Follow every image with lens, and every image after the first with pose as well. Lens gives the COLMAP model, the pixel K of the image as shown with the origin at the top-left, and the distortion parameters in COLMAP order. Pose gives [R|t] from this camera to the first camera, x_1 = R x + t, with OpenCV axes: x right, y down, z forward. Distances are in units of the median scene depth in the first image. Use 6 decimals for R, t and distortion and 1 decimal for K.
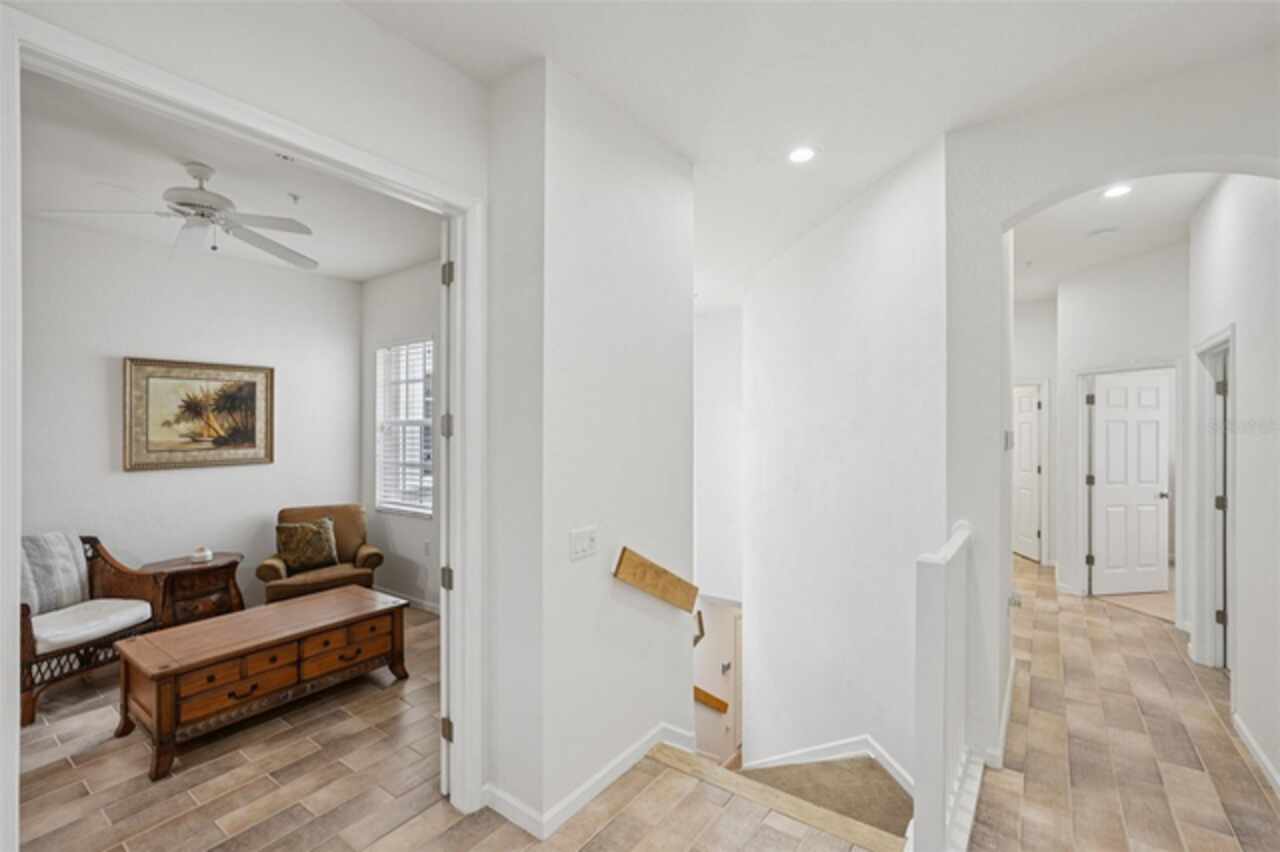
lens RADIAL K [[568.3, 0, 638.6], [0, 568.3, 421.6], [0, 0, 1]] dist [0.000102, -0.000482]
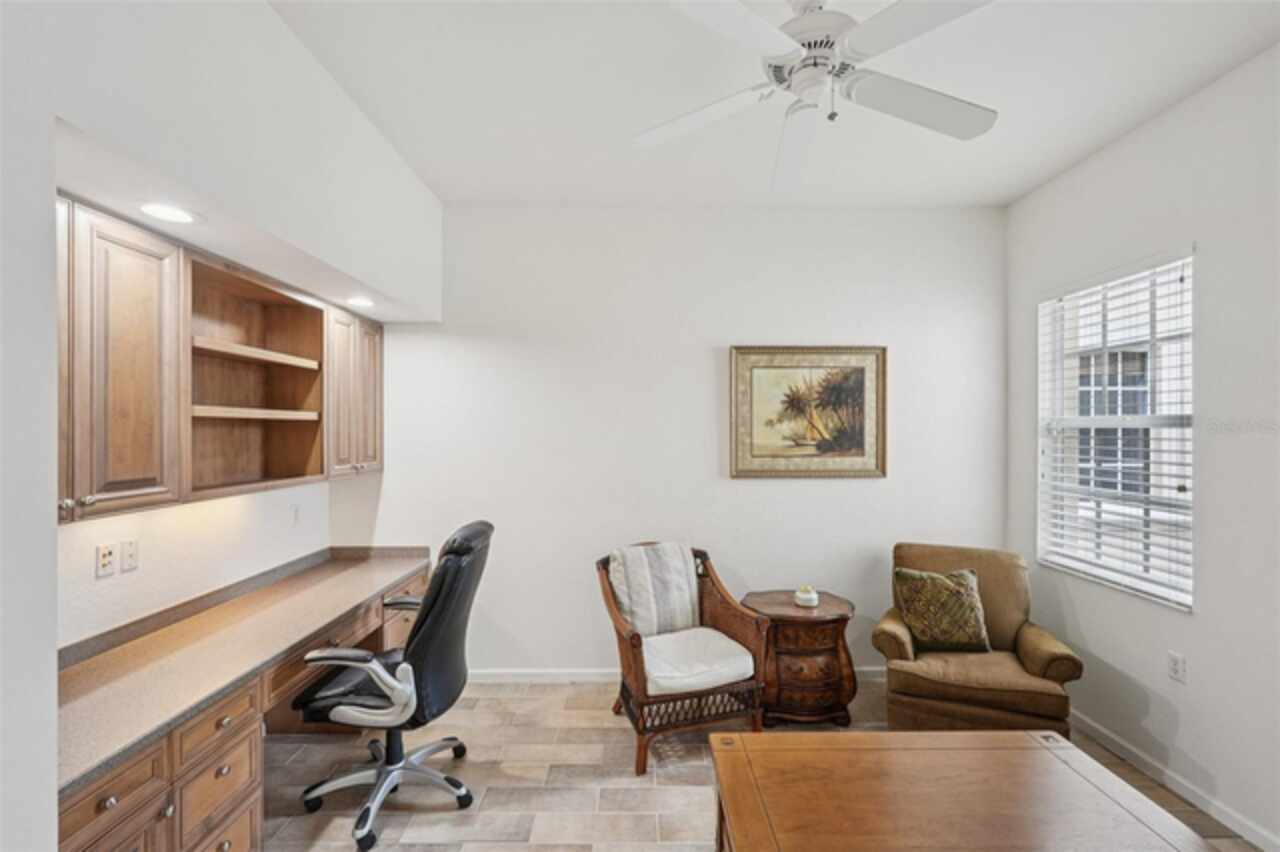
lens RADIAL K [[568.3, 0, 637.1], [0, 568.3, 426.2], [0, 0, 1]] dist [0.000102, -0.000482]
pose [[0.601354, -0.000237, -0.798983, -0.278621], [0.001581, 0.999998, 0.000894, 0.006851], [0.798981, -0.001801, 0.601353, 0.339796]]
